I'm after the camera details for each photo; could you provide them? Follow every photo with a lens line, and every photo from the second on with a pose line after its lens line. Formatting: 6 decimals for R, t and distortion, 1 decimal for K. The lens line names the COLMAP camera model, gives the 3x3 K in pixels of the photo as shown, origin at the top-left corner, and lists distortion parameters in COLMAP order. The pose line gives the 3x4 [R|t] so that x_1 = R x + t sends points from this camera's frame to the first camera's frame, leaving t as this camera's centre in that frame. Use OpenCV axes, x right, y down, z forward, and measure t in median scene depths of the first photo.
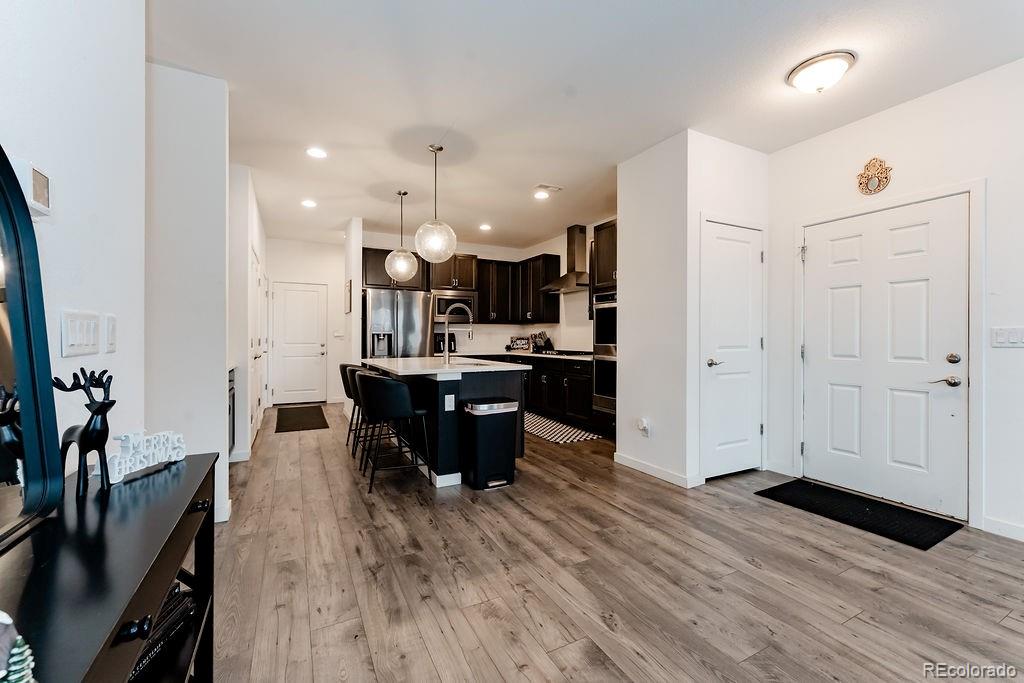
lens RADIAL K [[416.0, 0, 508.8], [0, 416.0, 337.7], [0, 0, 1]] dist [0.006284, -0.001108]
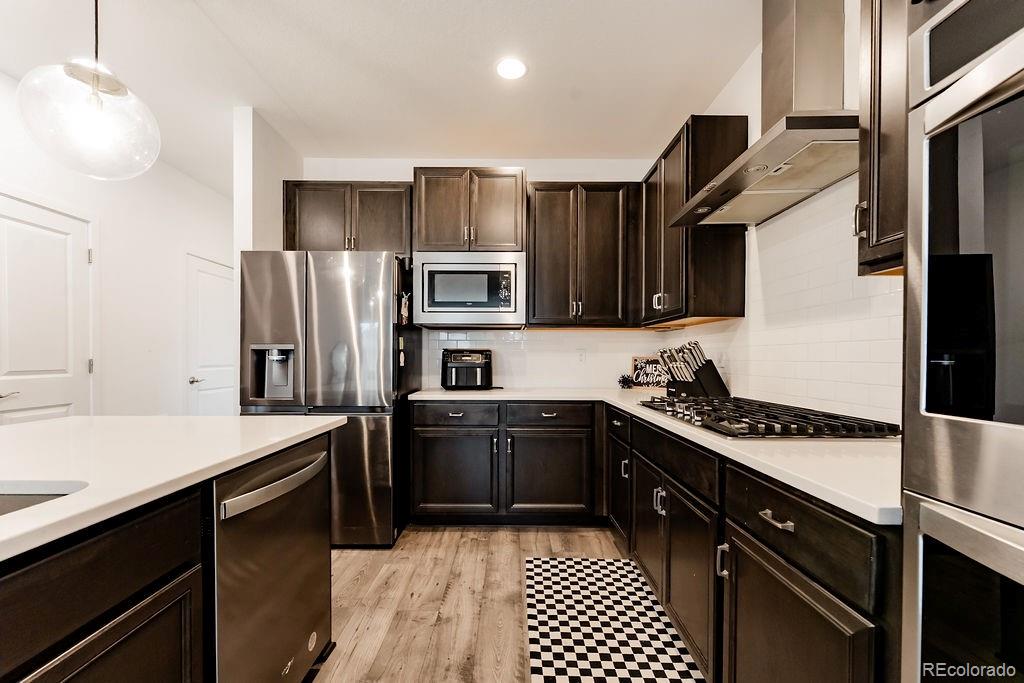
lens RADIAL K [[416.0, 0, 516.5], [0, 416.0, 359.4], [0, 0, 1]] dist [0.006284, -0.001108]
pose [[0.883671, 0.001660, -0.468106, 0.111752], [-0.001651, 0.999999, 0.000429, 0.000111], [0.468106, 0.000394, 0.883672, 0.588210]]
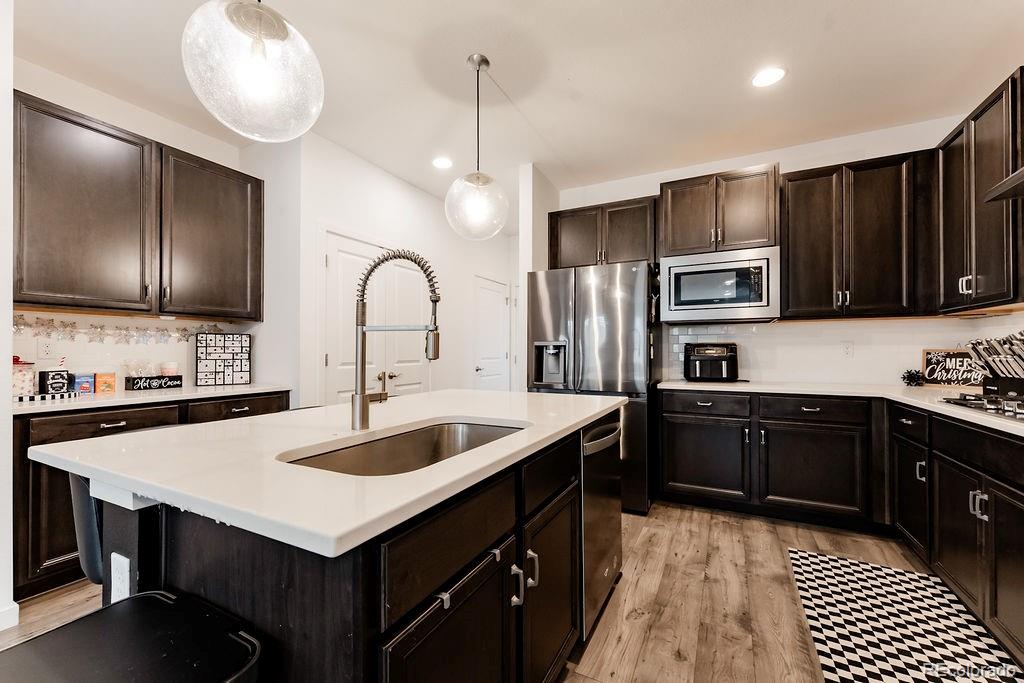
lens RADIAL K [[416.0, 0, 505.9], [0, 416.0, 348.1], [0, 0, 1]] dist [0.006284, -0.001108]
pose [[0.559388, -0.009585, -0.828851, 0.117693], [0.001081, 0.999941, -0.010834, -0.000054], [0.828905, 0.005165, 0.559365, 0.498358]]
